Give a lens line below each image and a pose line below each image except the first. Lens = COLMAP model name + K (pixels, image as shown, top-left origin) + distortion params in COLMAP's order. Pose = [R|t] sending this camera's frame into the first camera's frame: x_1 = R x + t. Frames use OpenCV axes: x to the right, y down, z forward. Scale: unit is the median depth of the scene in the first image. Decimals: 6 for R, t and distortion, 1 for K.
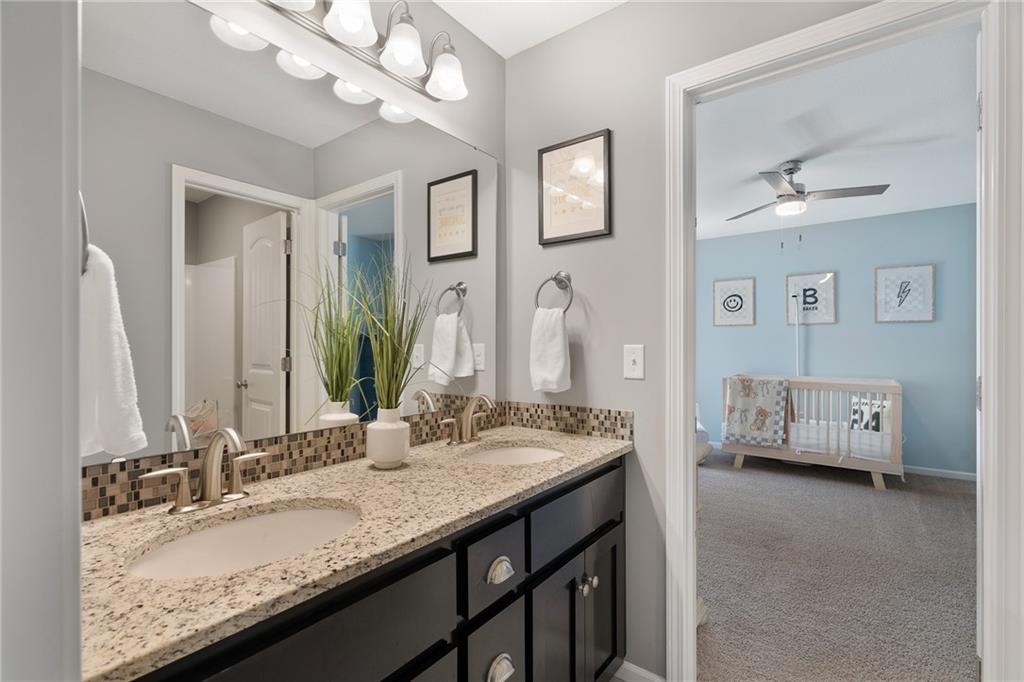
lens RADIAL K [[481.4, 0, 502.0], [0, 481.4, 340.8], [0, 0, 1]] dist [0.002864, 0.001296]
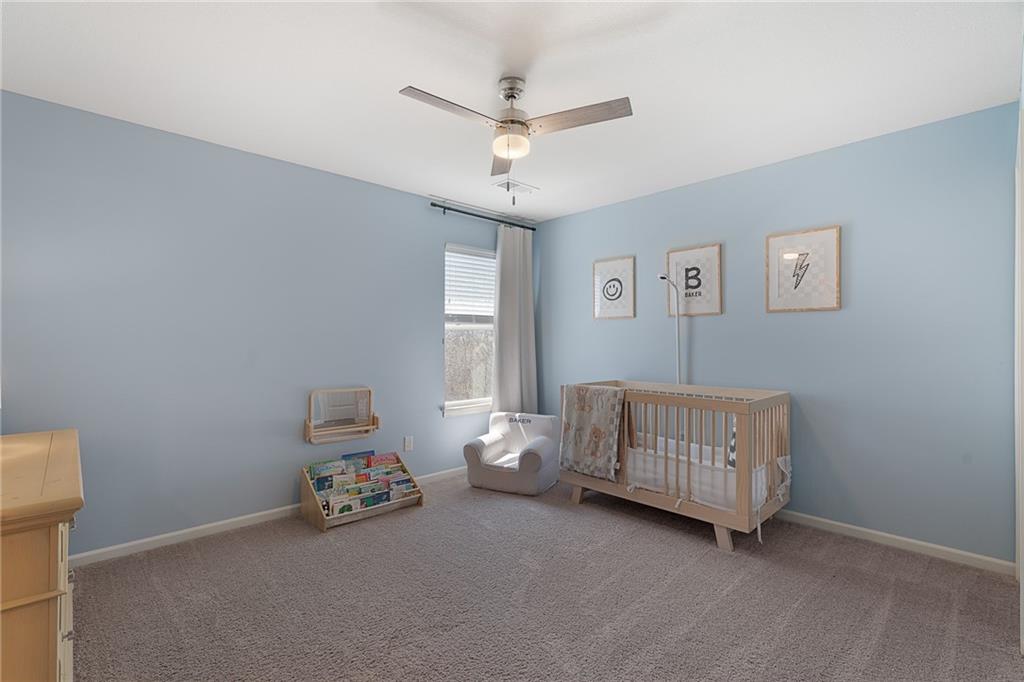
lens RADIAL K [[481.4, 0, 520.1], [0, 481.4, 339.0], [0, 0, 1]] dist [0.002864, 0.001296]
pose [[0.985380, 0.000225, -0.170368, 0.543680], [0.000304, 0.999995, 0.003077, 0.000158], [0.170368, -0.003084, 0.985376, 0.234128]]
